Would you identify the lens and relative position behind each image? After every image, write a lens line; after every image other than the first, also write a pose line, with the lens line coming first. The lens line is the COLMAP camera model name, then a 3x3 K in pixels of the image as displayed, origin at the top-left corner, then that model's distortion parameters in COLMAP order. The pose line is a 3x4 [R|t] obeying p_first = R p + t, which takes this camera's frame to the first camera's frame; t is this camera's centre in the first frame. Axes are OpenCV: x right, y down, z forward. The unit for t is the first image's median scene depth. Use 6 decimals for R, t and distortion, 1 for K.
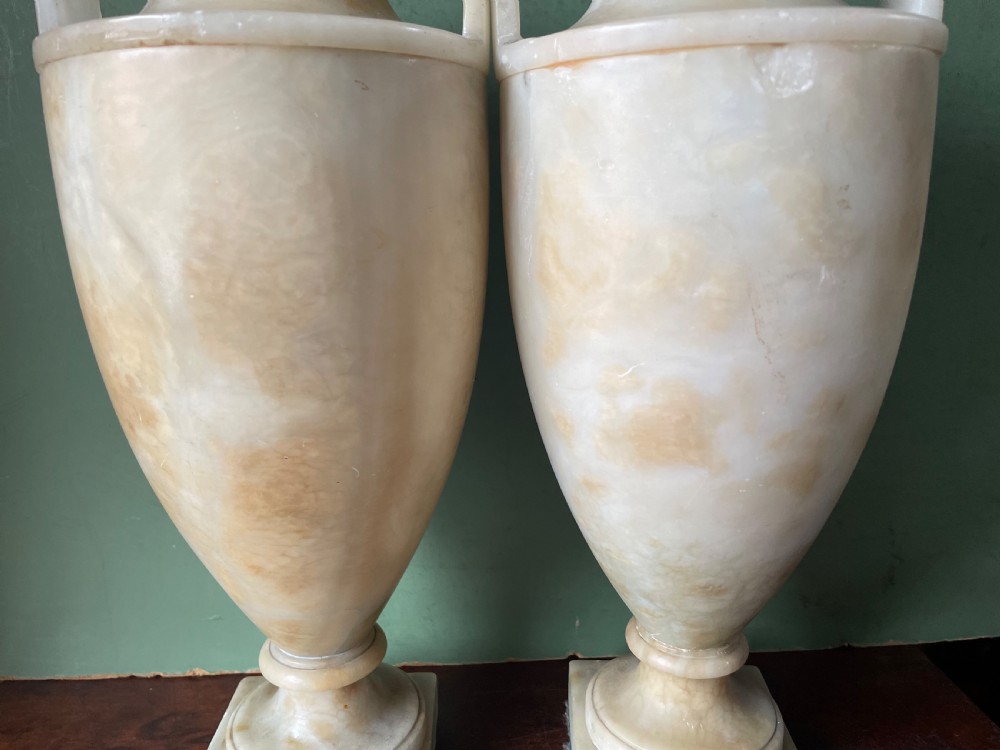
lens RADIAL K [[717.7, 0, 502.4], [0, 717.7, 367.4], [0, 0, 1]] dist [0.060788, -0.084037]
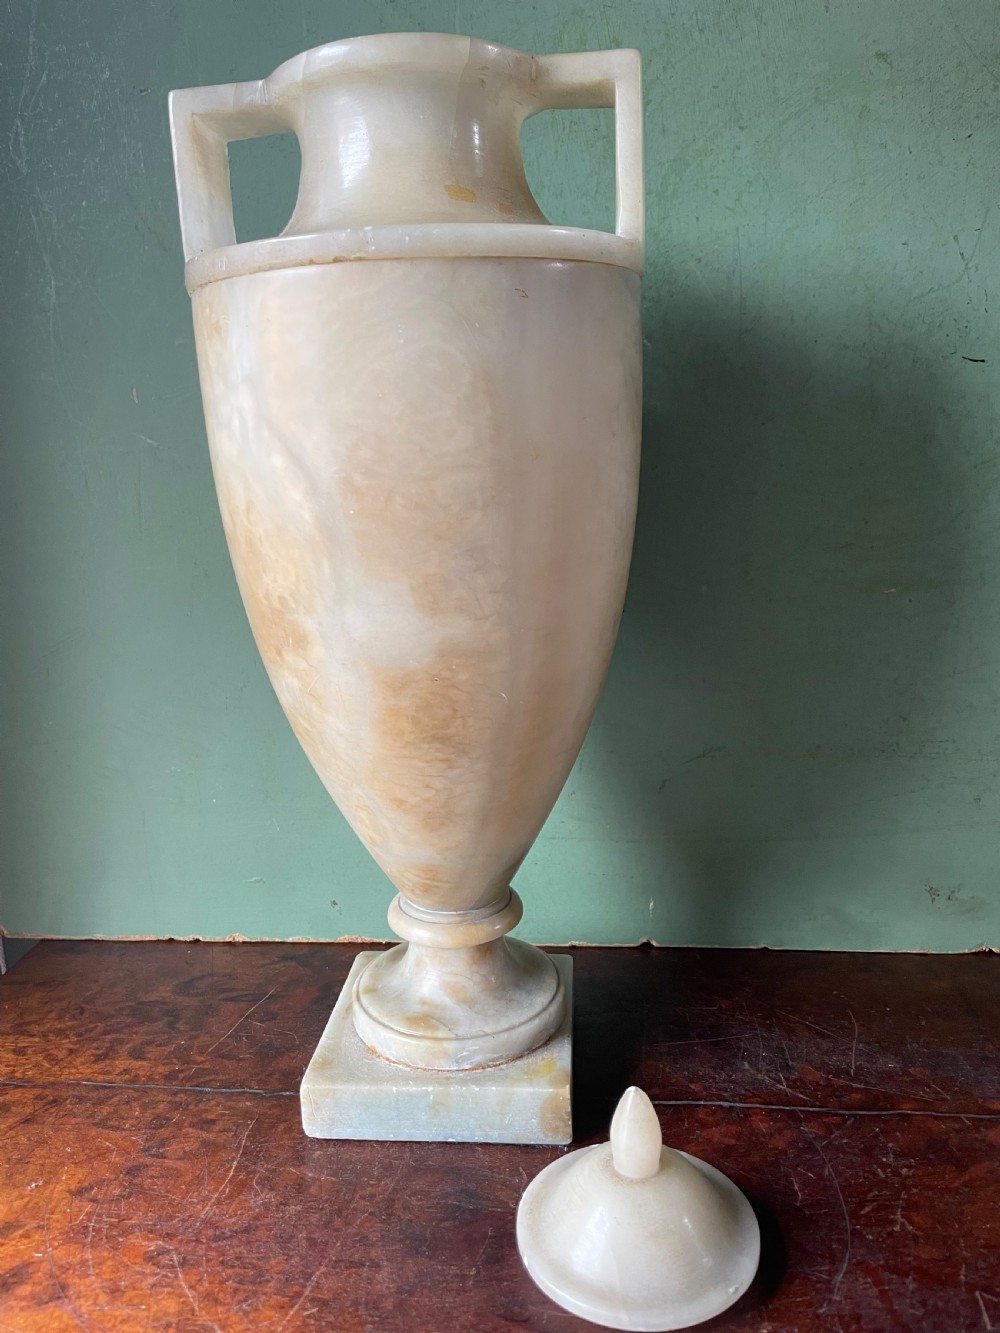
lens RADIAL K [[956.8, 0, 505.1], [0, 956.8, 656.5], [0, 0, 1]] dist [0.060788, -0.084037]
pose [[0.993574, -0.001018, -0.113183, -0.058314], [0.000536, 0.999991, -0.004283, 0.094980], [0.113187, 0.004195, 0.993565, -0.260865]]
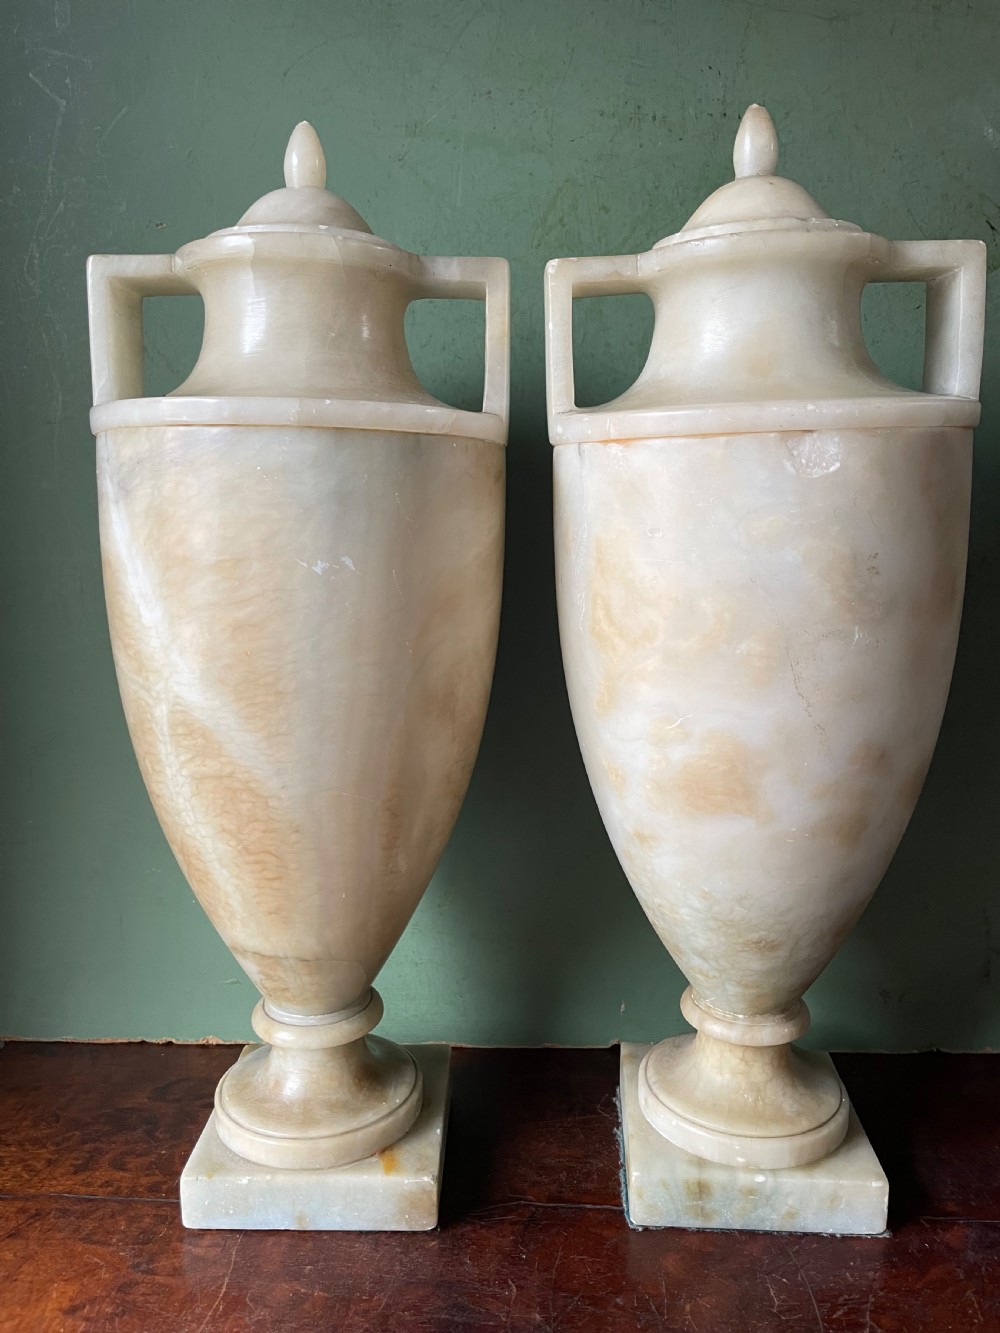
lens RADIAL K [[956.8, 0, 501.1], [0, 956.8, 660.6], [0, 0, 1]] dist [0.060788, -0.084037]
pose [[0.996869, 0.016481, -0.077332, 0.064636], [-0.021403, 0.997769, -0.063244, 0.005381], [0.076117, 0.064701, 0.994997, -0.391067]]
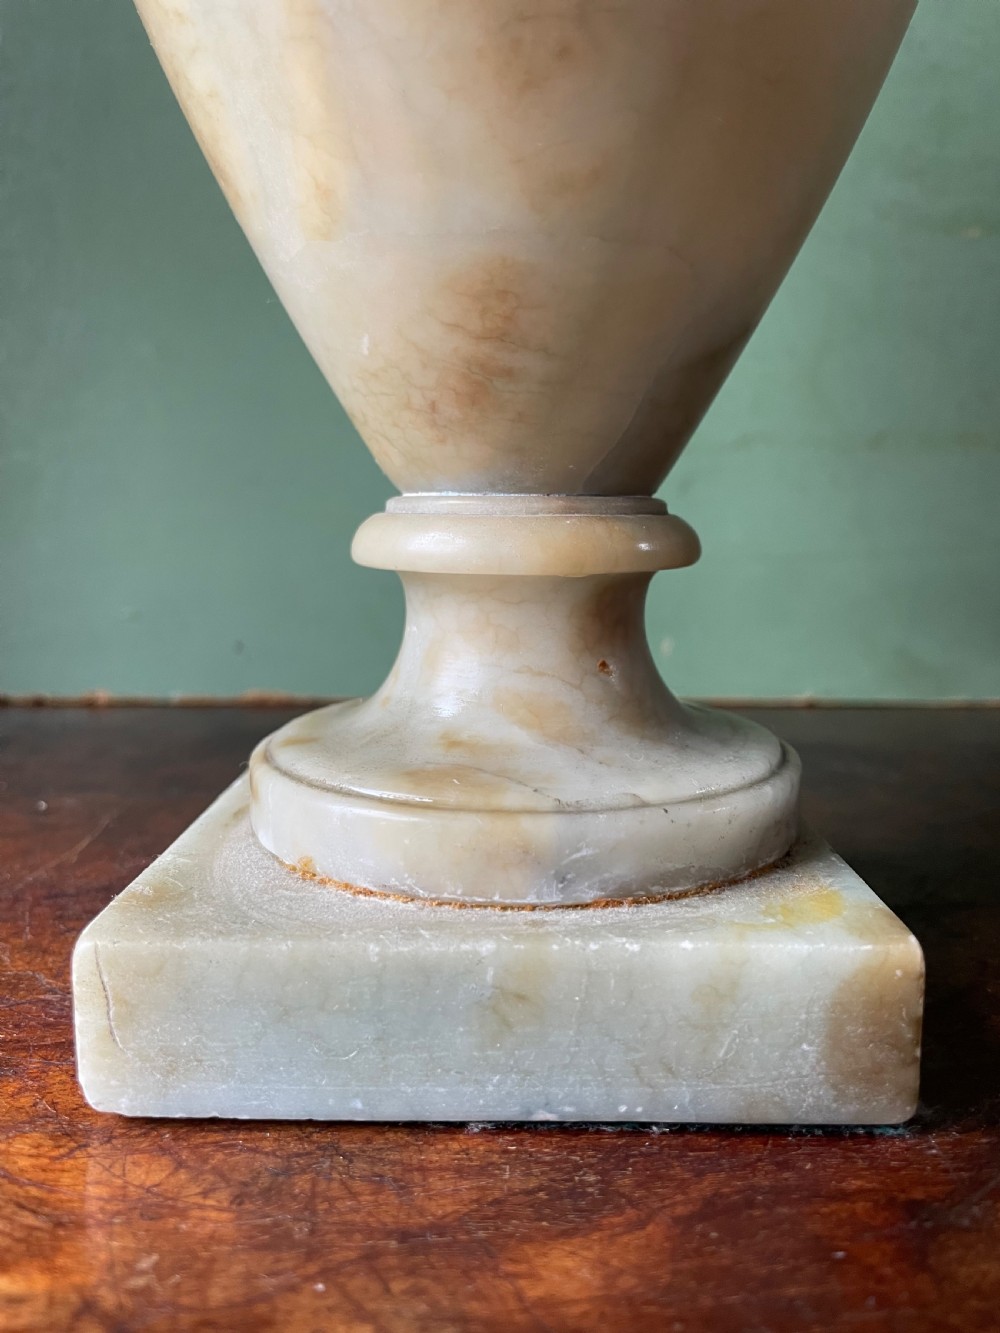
lens RADIAL K [[956.8, 0, 499.3], [0, 956.8, 683.5], [0, 0, 1]] dist [0.060788, -0.084037]
pose [[0.999077, 0.018910, -0.038559, -0.307220], [-0.021448, 0.997555, -0.066517, 0.628532], [0.037207, 0.067282, 0.997040, 0.676657]]
